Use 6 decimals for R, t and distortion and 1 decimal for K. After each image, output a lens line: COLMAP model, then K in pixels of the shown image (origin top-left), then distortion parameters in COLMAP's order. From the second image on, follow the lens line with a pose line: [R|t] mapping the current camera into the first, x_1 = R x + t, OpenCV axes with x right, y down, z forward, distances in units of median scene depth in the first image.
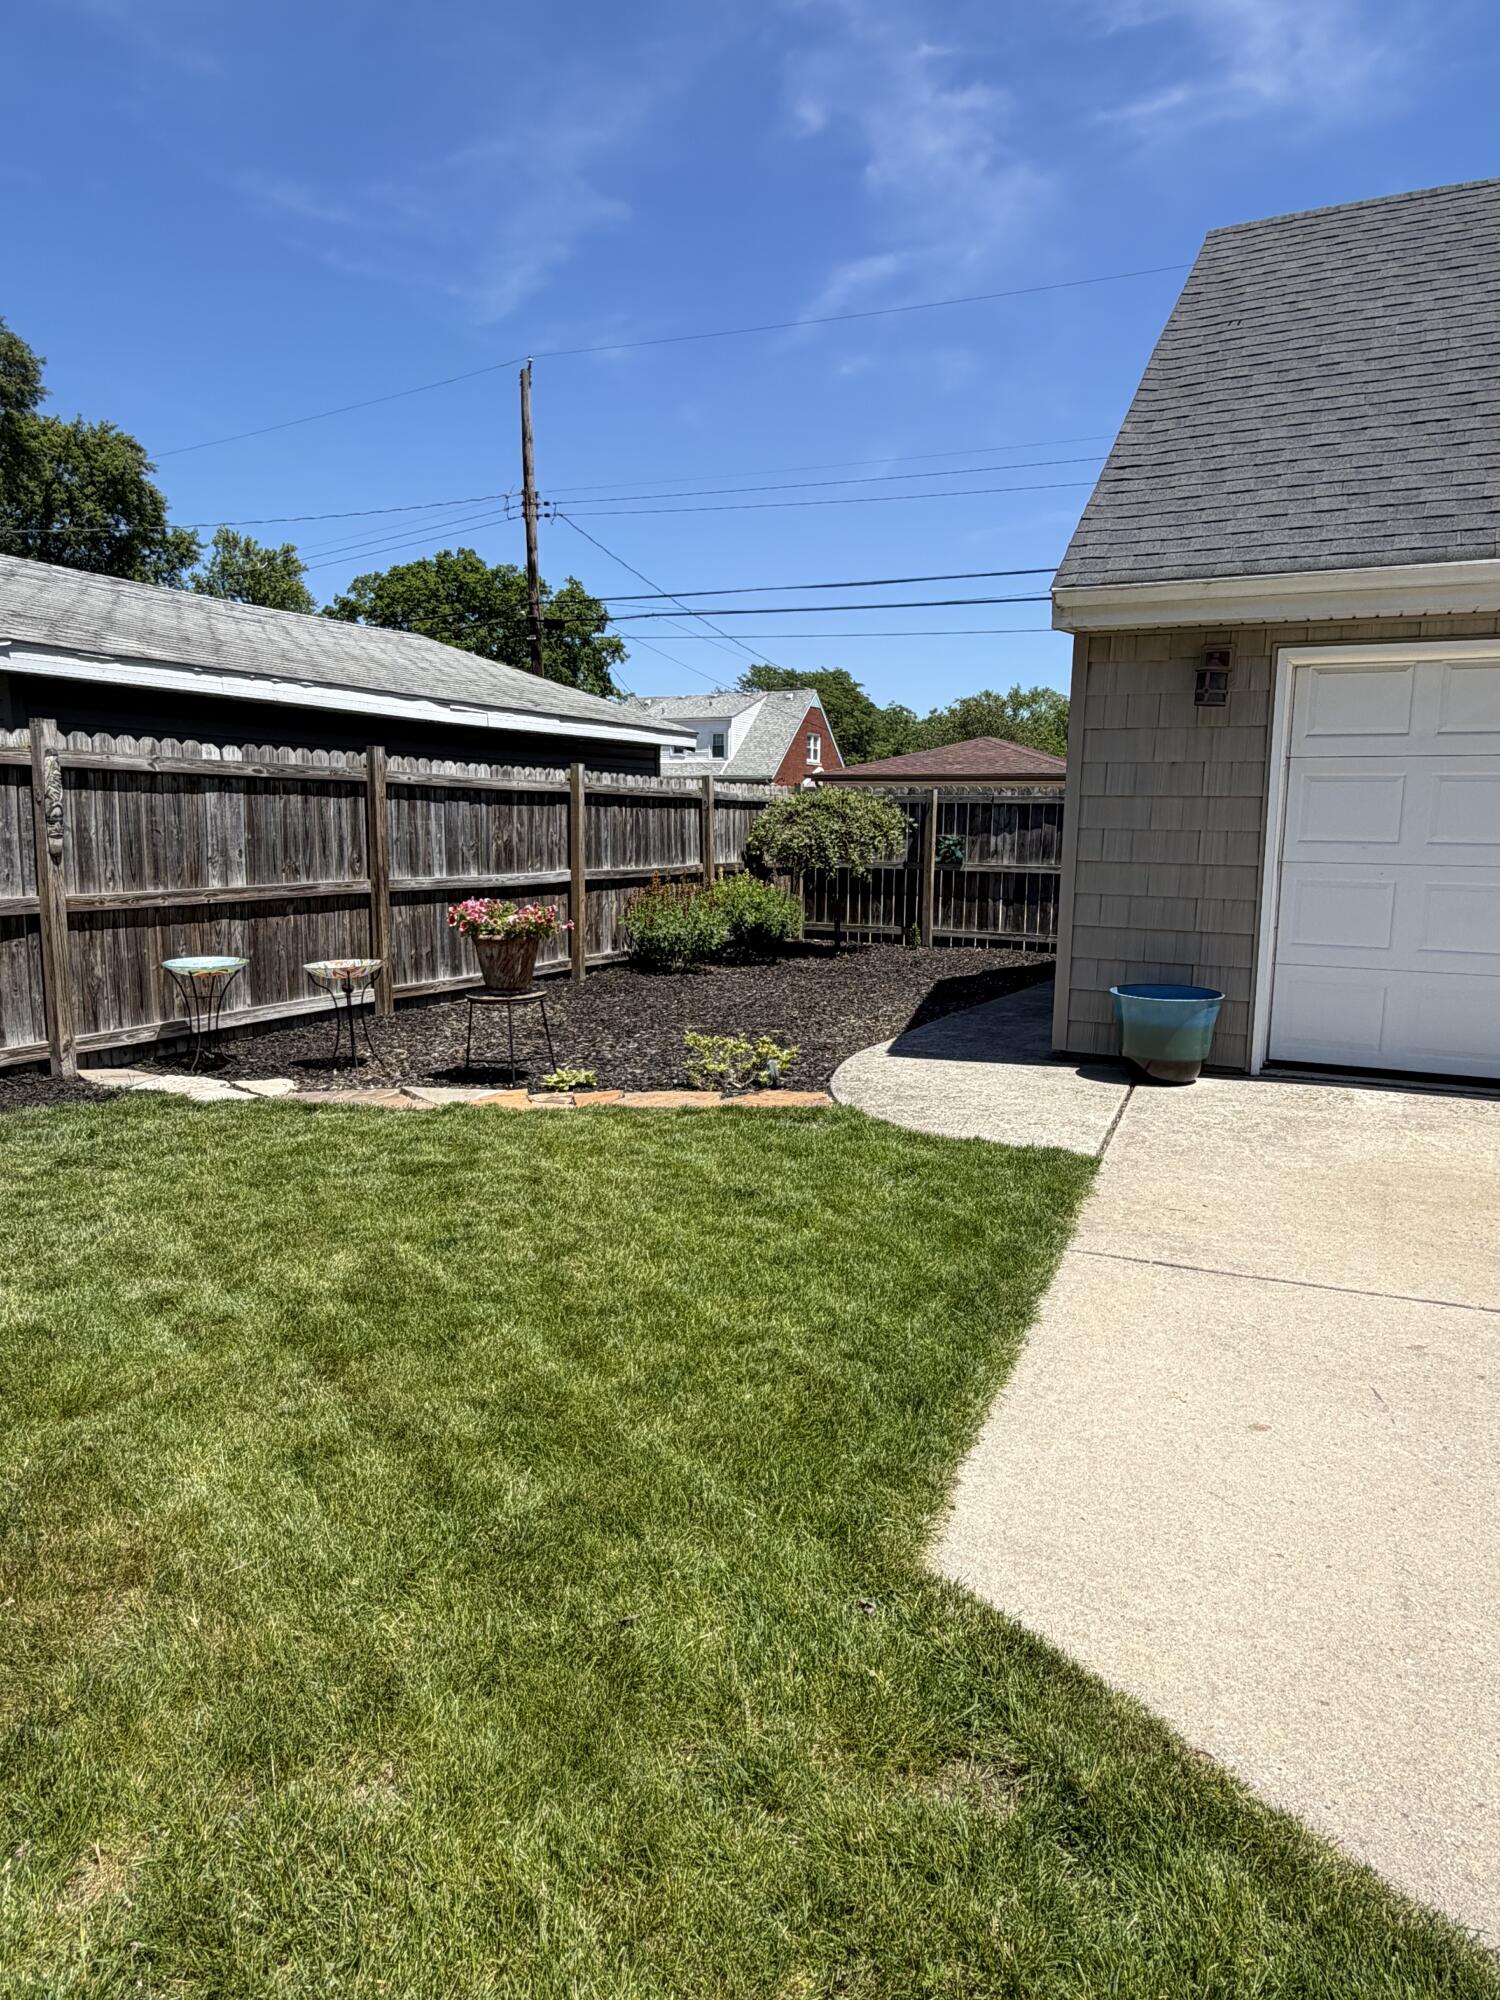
lens RADIAL K [[1252.0, 0, 745.4], [0, 1252.0, 999.0], [0, 0, 1]] dist [0.009917, -0.007398]
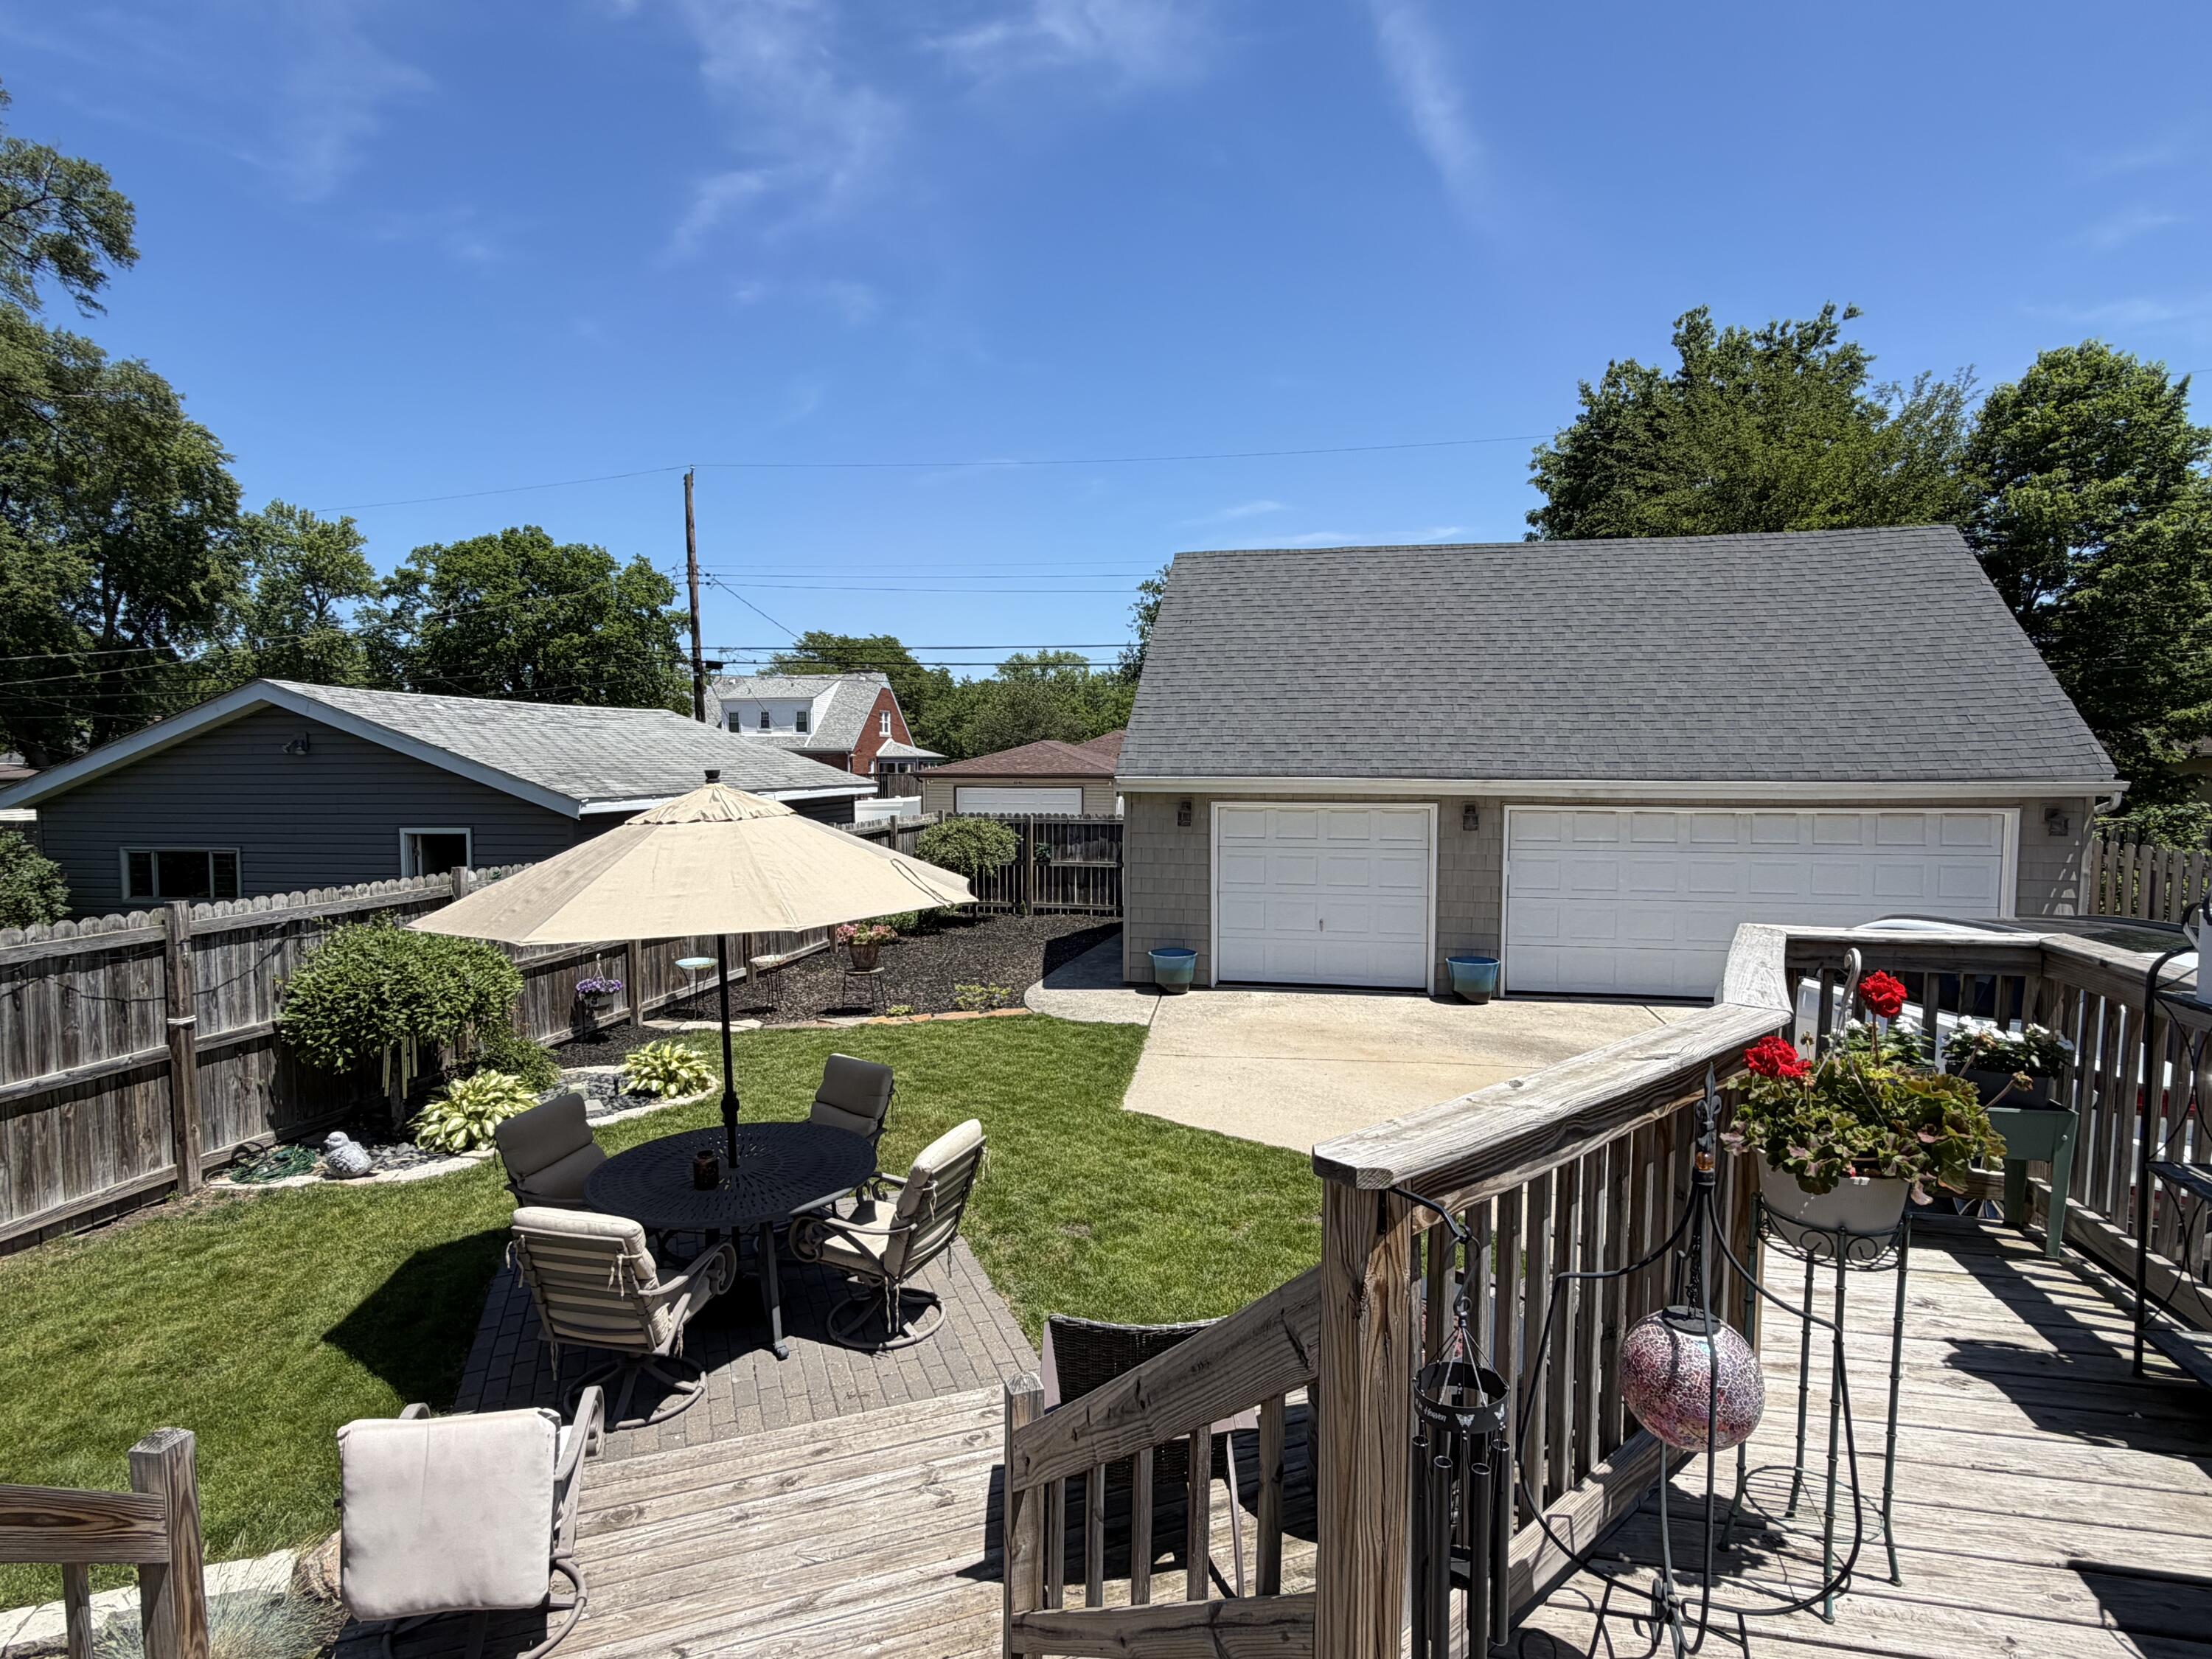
lens RADIAL K [[1199.5, 0, 1106.3], [0, 1199.5, 836.2], [0, 0, 1]] dist [-0.000765, -0.002395]
pose [[0.965823, -0.028234, 0.257659, -0.225541], [0.047698, 0.996434, -0.069606, -0.048497], [-0.254775, 0.079517, 0.963726, -0.728288]]
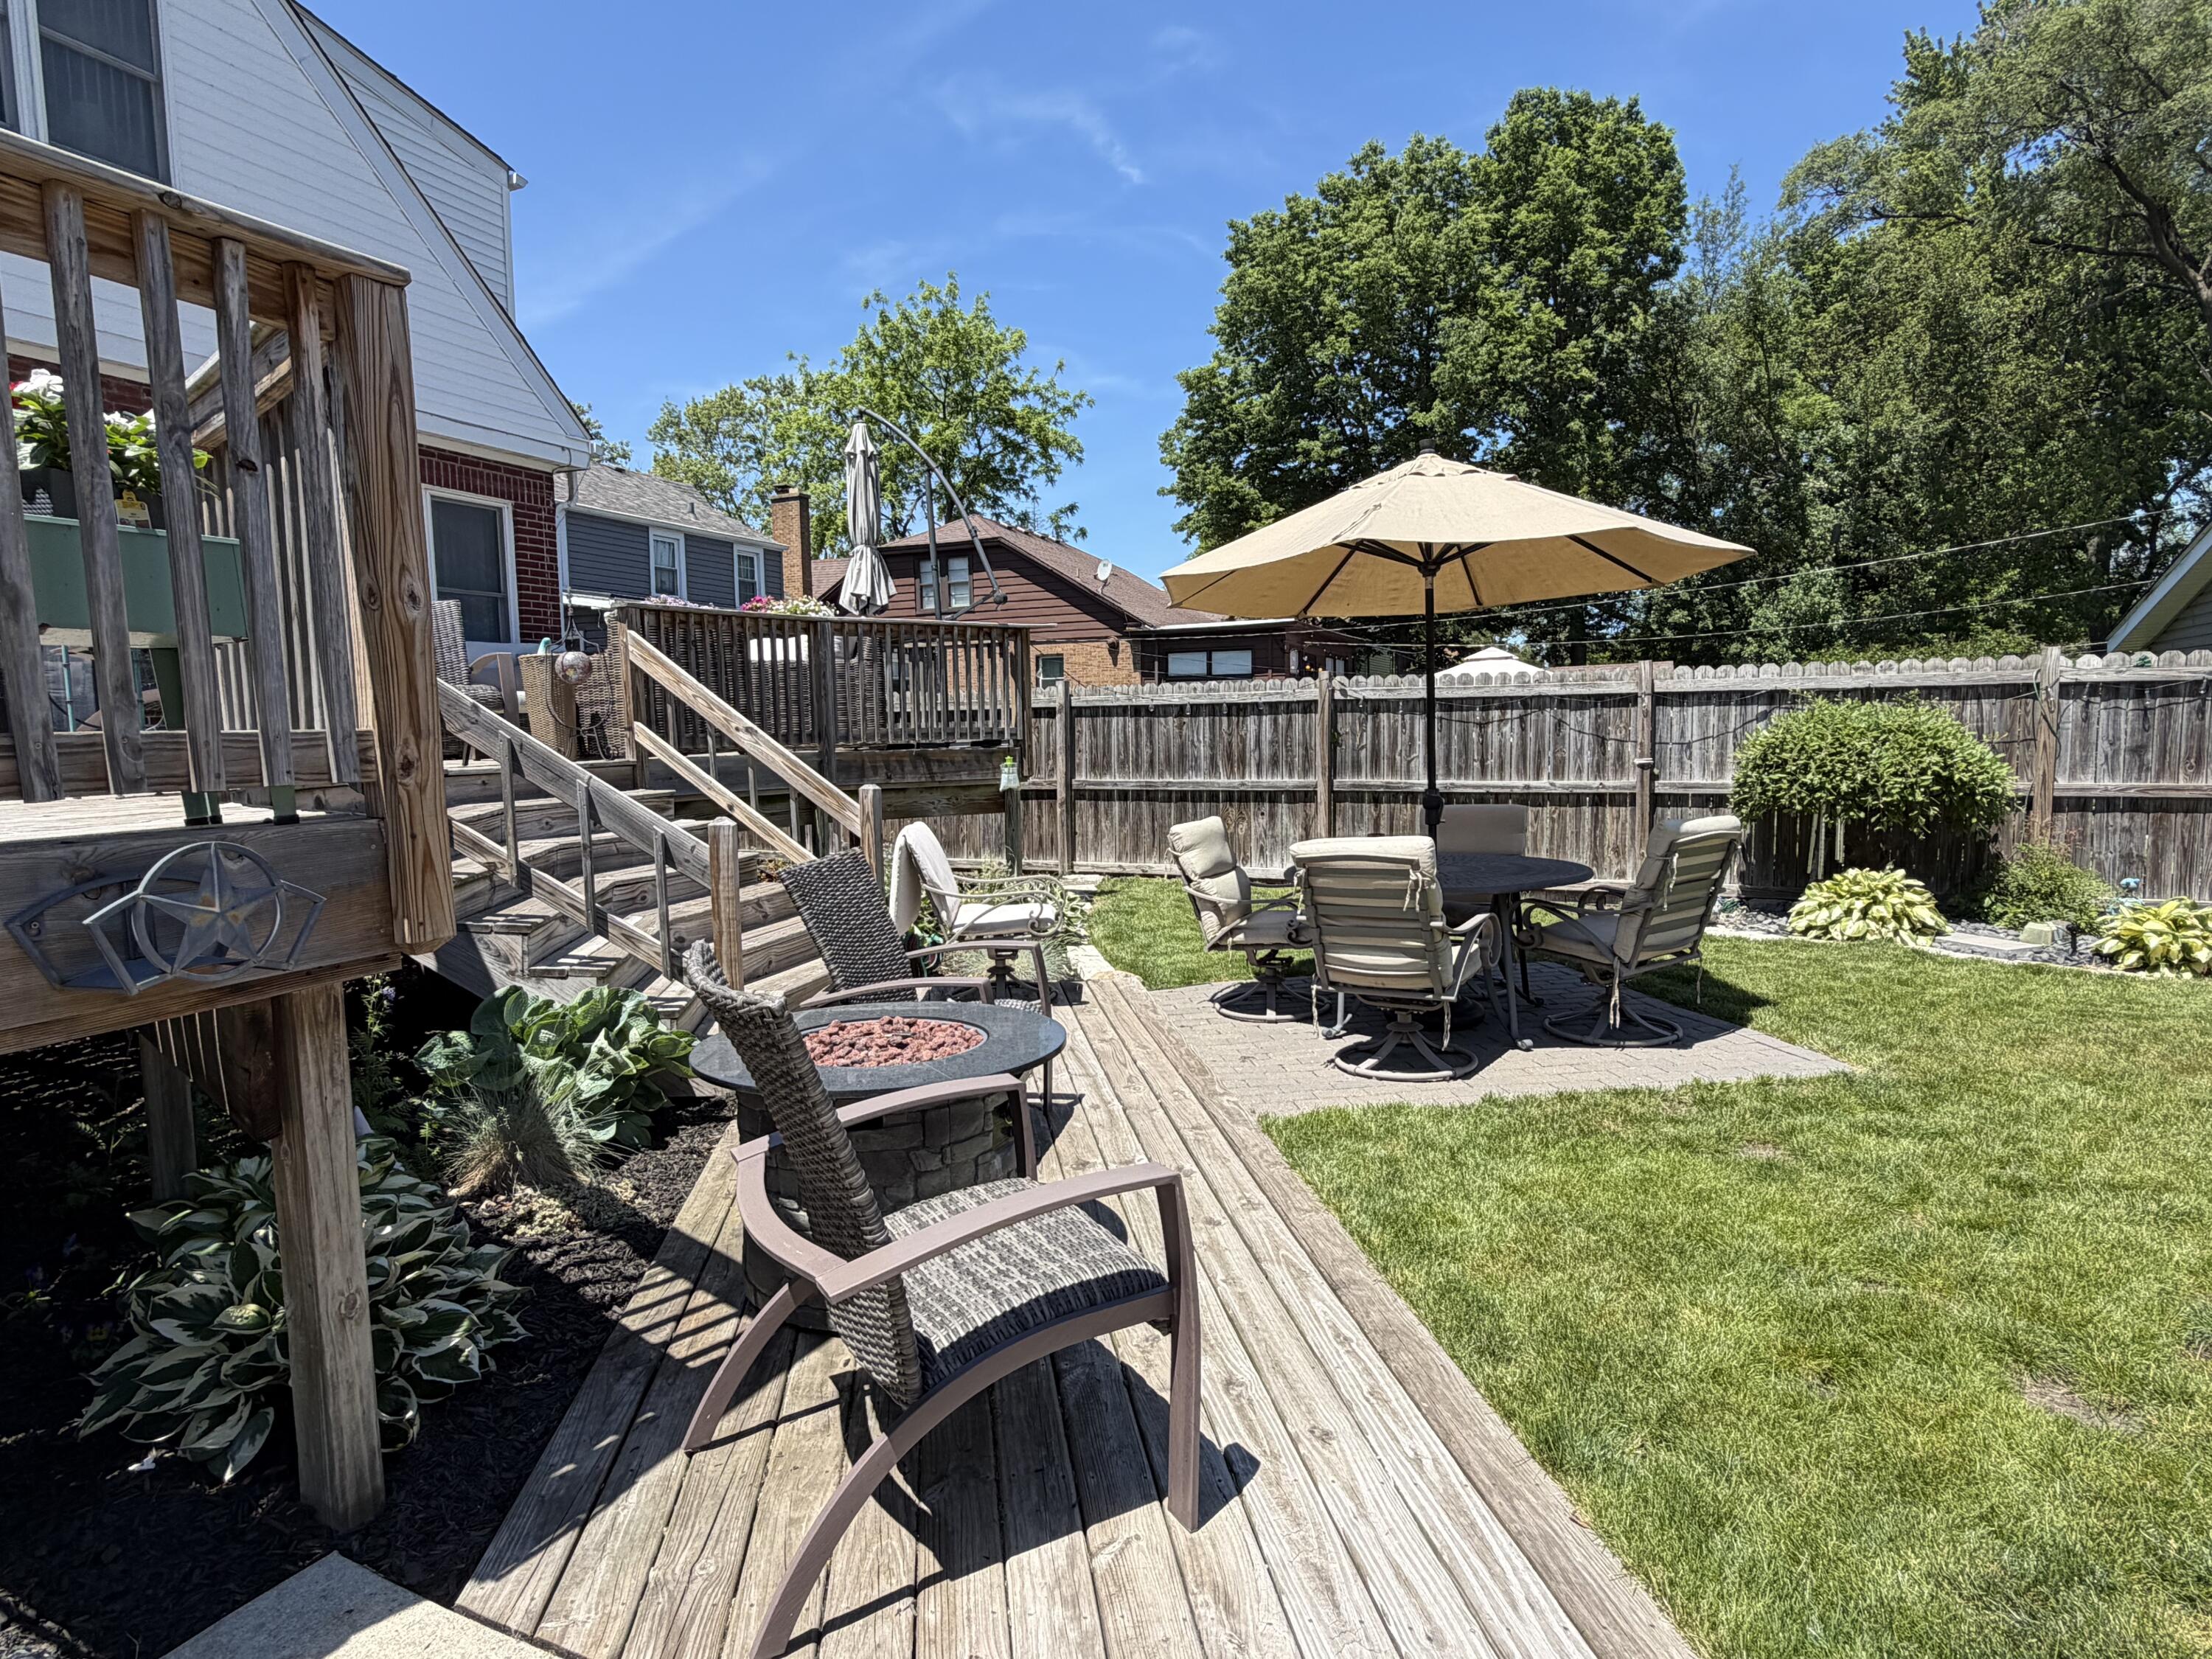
lens RADIAL K [[1199.5, 0, 1108.3], [0, 1199.5, 826.8], [0, 0, 1]] dist [-0.000765, -0.002395]
pose [[0.037313, 0.074963, -0.996488, 0.341843], [-0.124858, 0.989718, 0.069778, 0.029756], [0.991473, 0.121816, 0.046289, -0.235097]]
